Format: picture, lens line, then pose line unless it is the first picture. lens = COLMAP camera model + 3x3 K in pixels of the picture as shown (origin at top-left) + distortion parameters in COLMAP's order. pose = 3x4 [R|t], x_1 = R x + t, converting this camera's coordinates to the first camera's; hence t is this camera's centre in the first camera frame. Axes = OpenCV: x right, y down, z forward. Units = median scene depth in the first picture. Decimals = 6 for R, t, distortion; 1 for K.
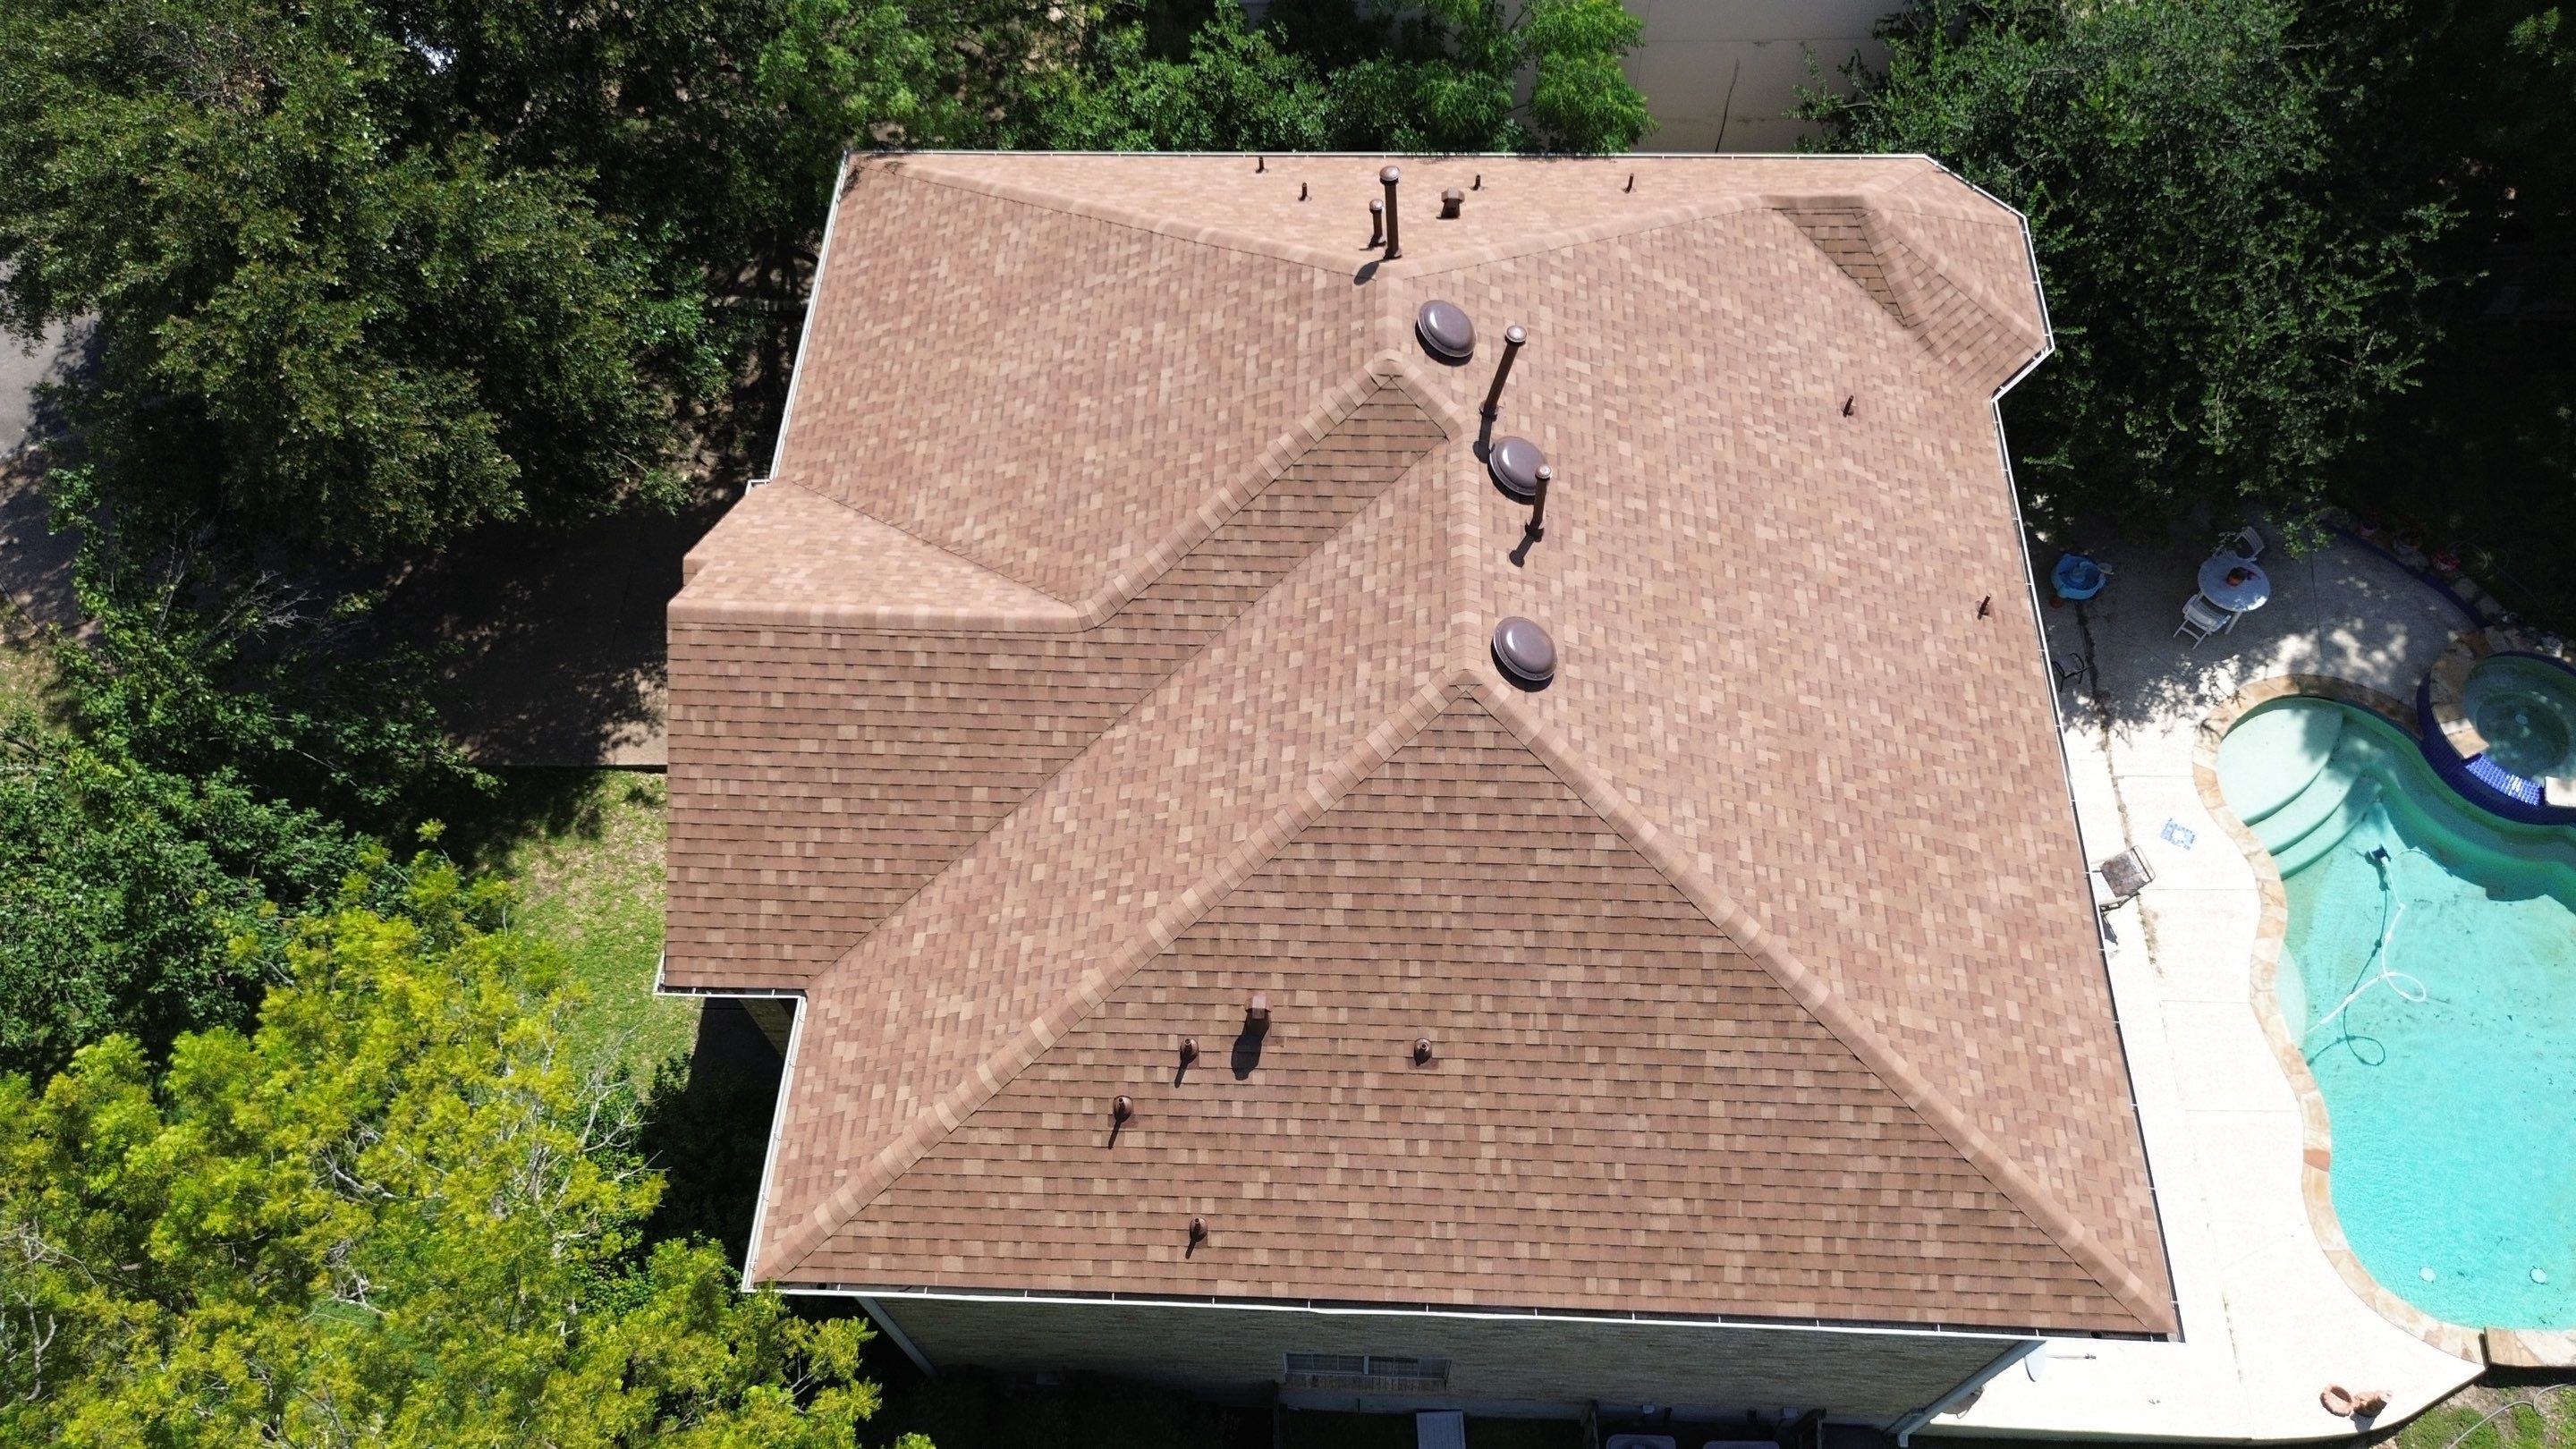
lens RADIAL K [[1813.8, 0, 1290.8], [0, 1813.8, 730.1], [0, 0, 1]] dist [0.083330, -0.085028]
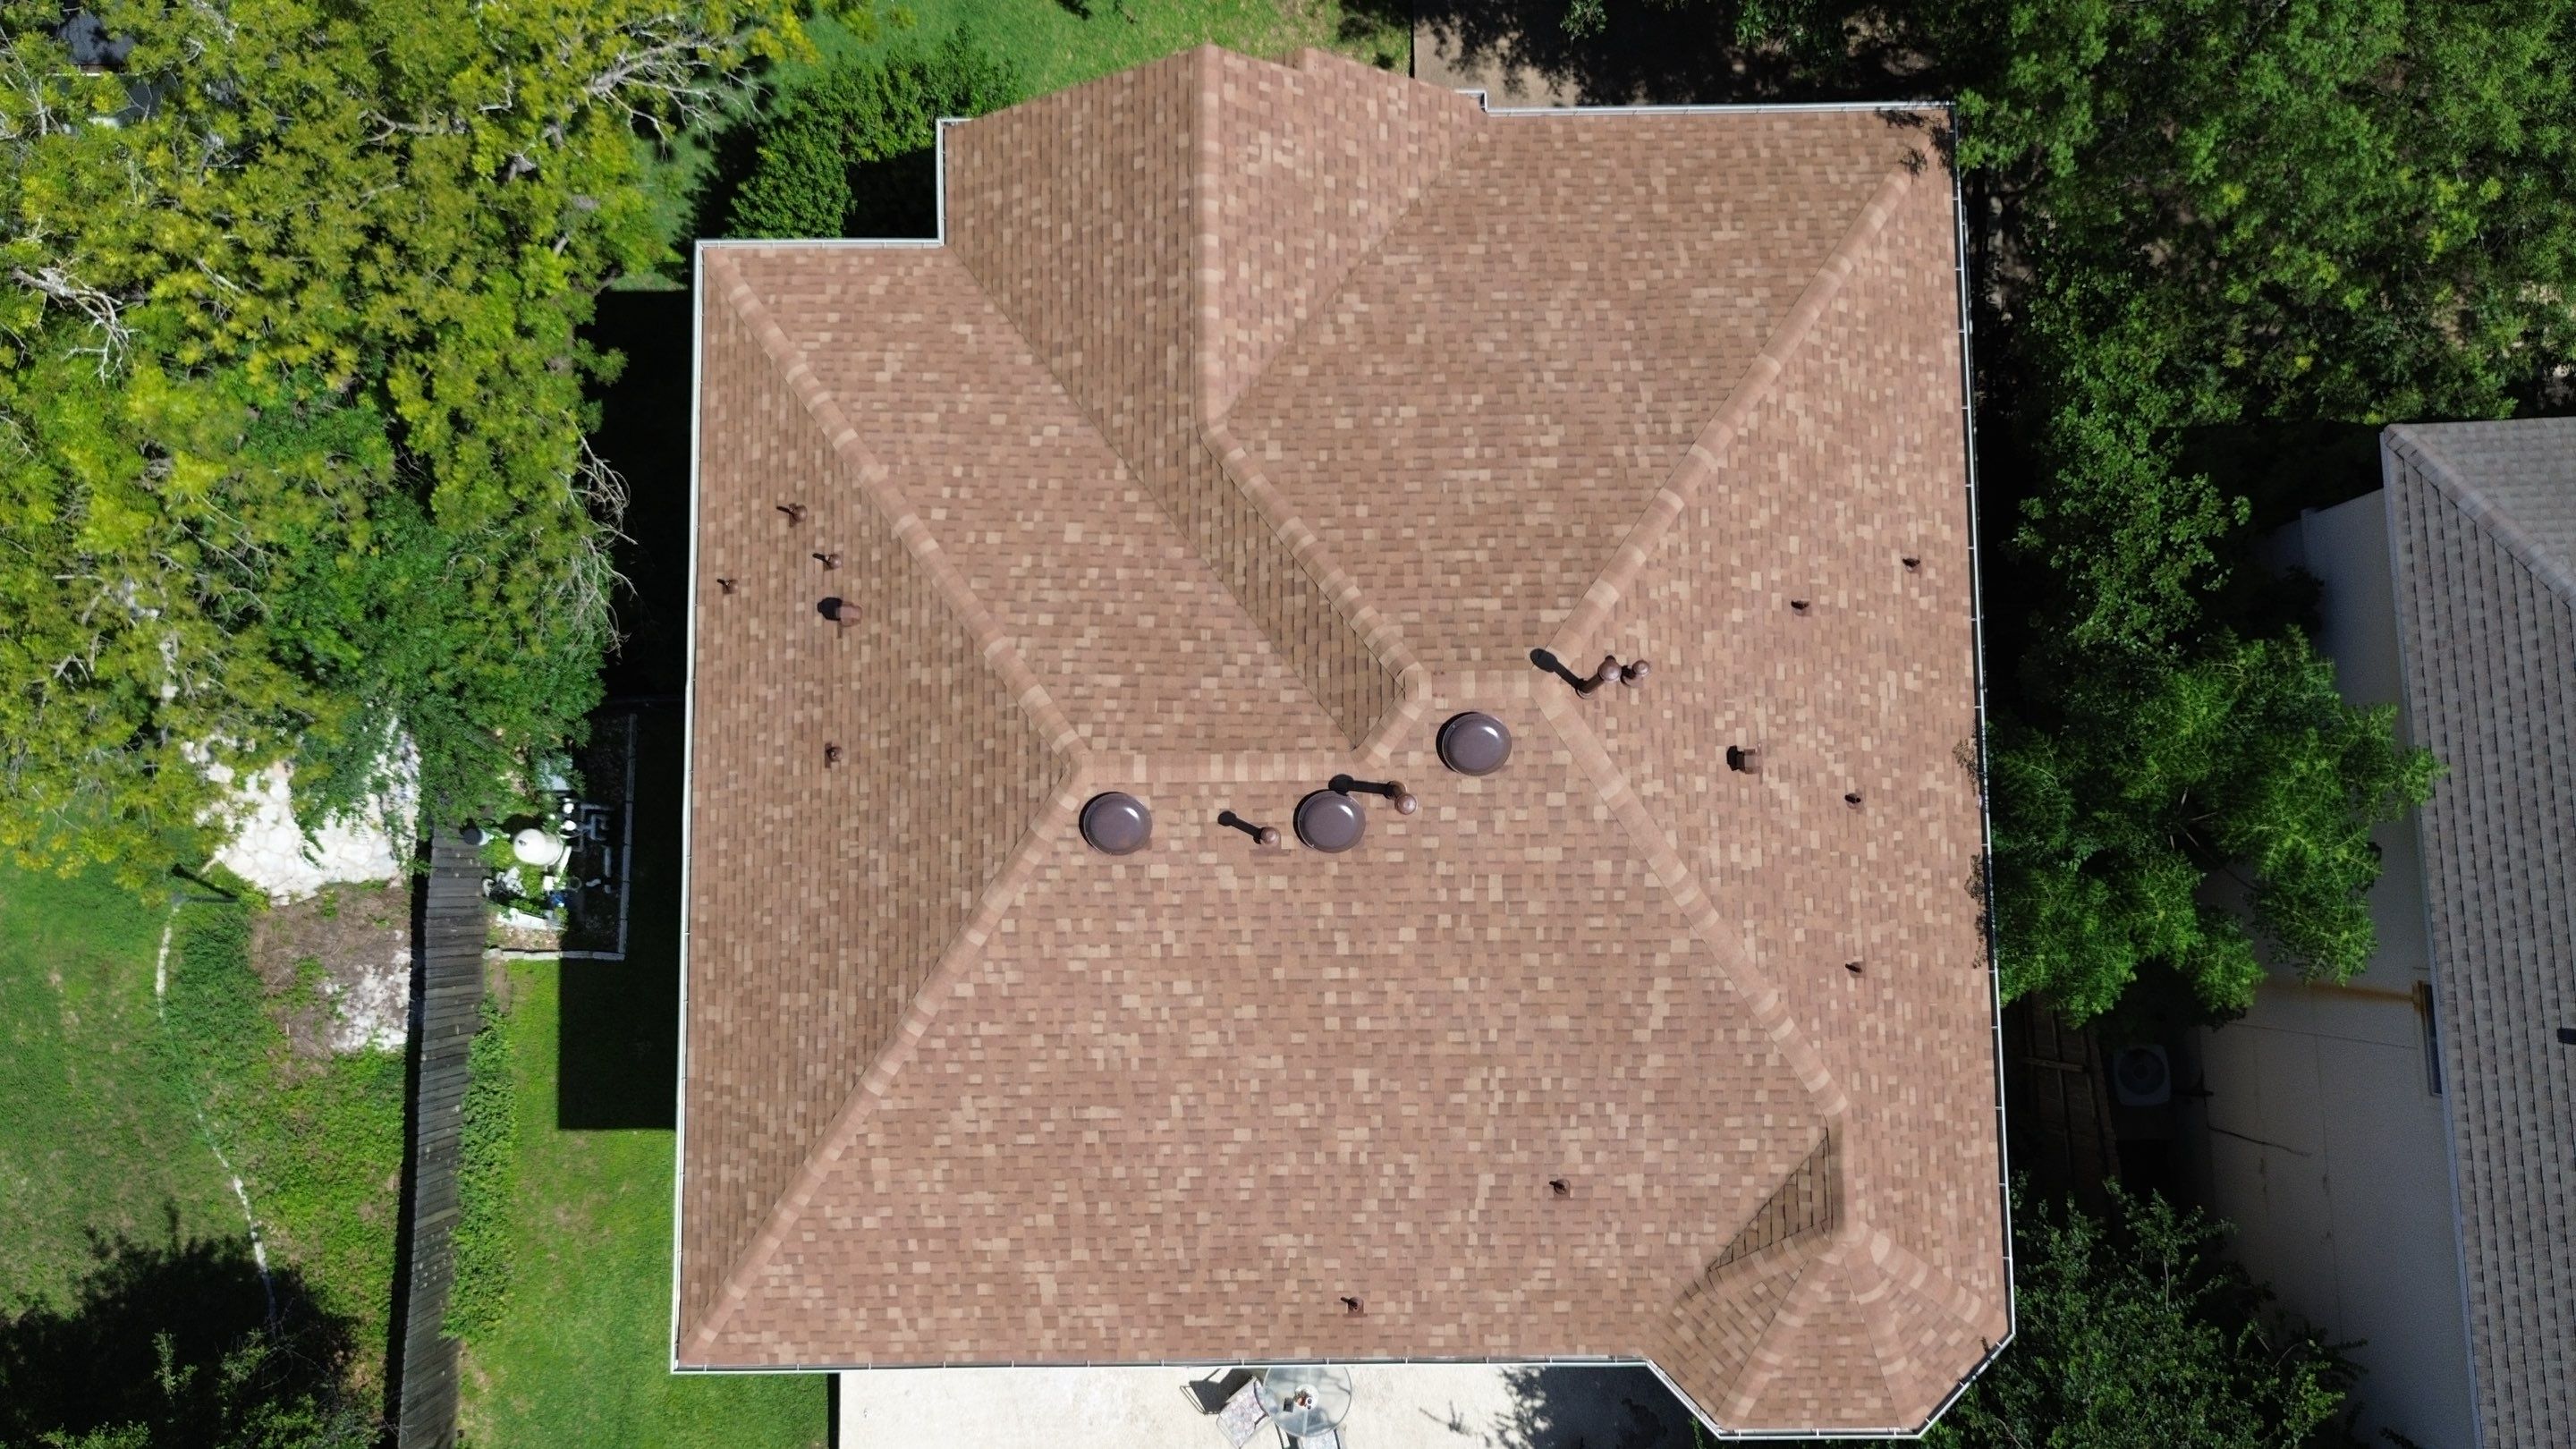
lens RADIAL K [[1813.8, 0, 1291.5], [0, 1813.8, 722.8], [0, 0, 1]] dist [0.083330, -0.085028]
pose [[0.049852, 0.996488, -0.067282, 0.129445], [-0.860487, 0.077052, 0.503612, -0.603551], [0.507027, 0.032789, 0.861306, 0.103532]]
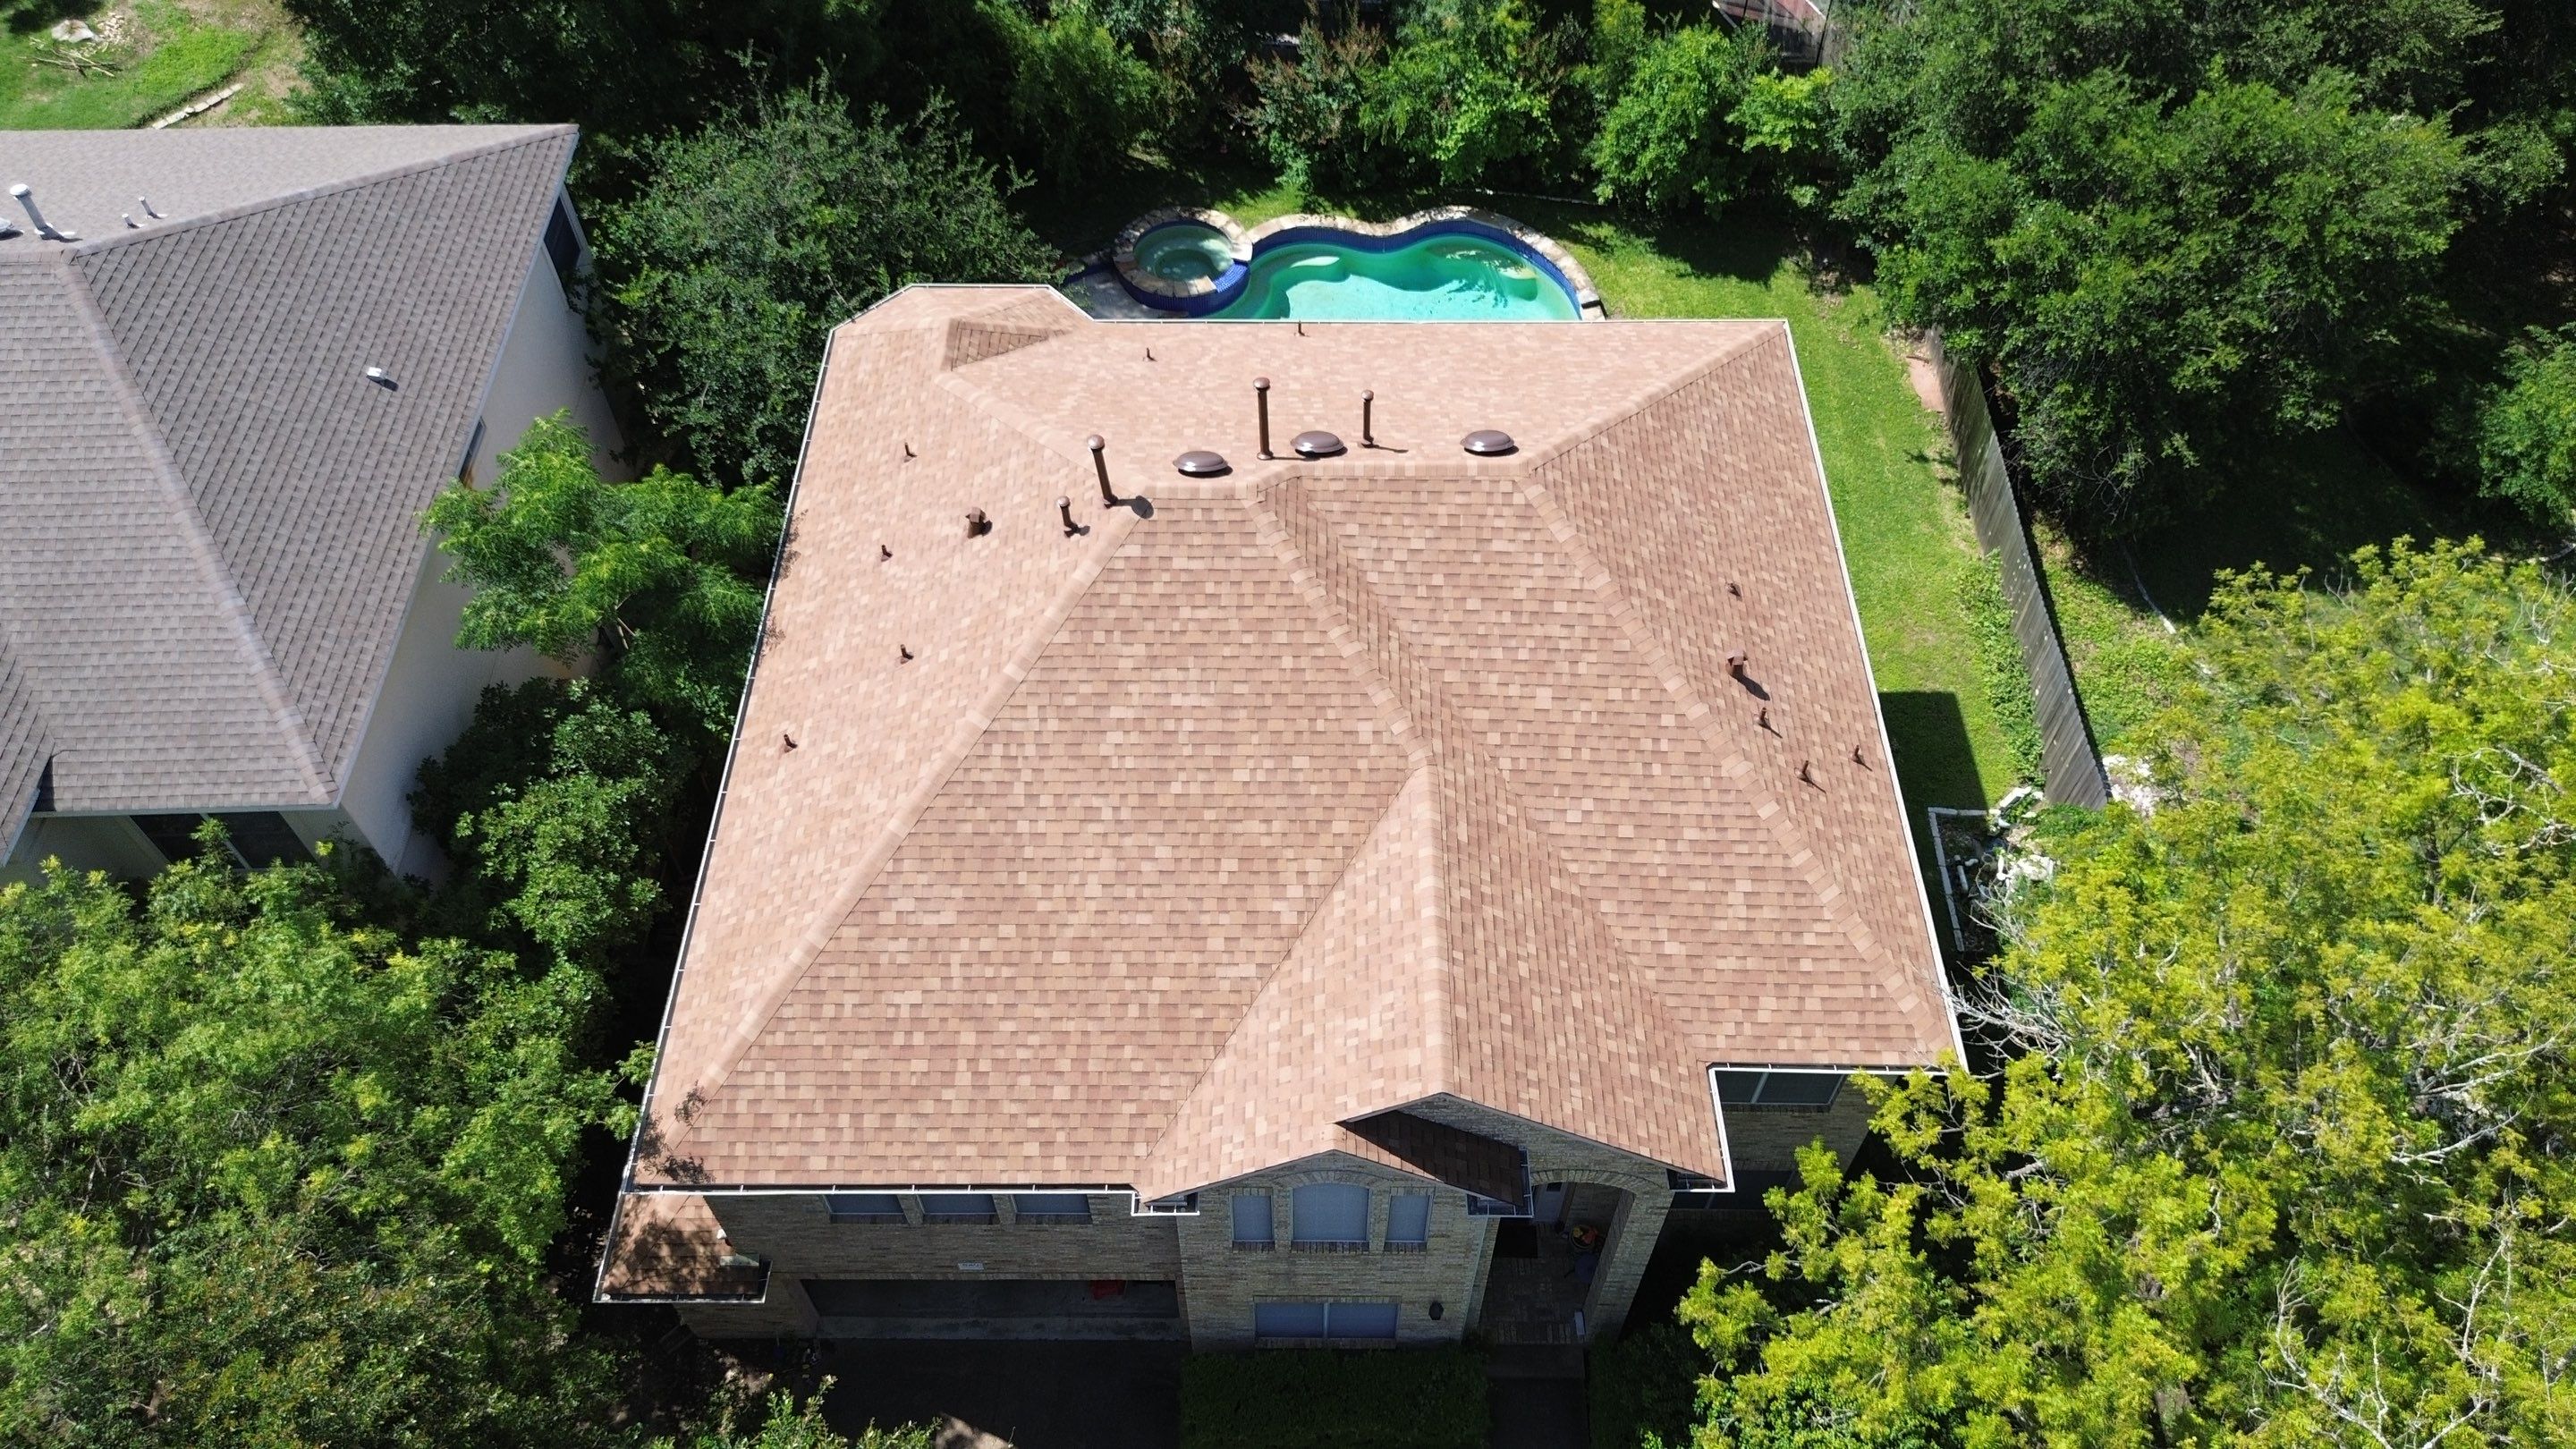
lens RADIAL K [[1813.8, 0, 1290.7], [0, 1813.8, 723.1], [0, 0, 1]] dist [0.083330, -0.085028]
pose [[-0.031446, -0.776390, 0.629468, -0.785161], [0.864493, 0.294964, 0.406998, -0.588884], [-0.501660, 0.556970, 0.661908, 0.252458]]
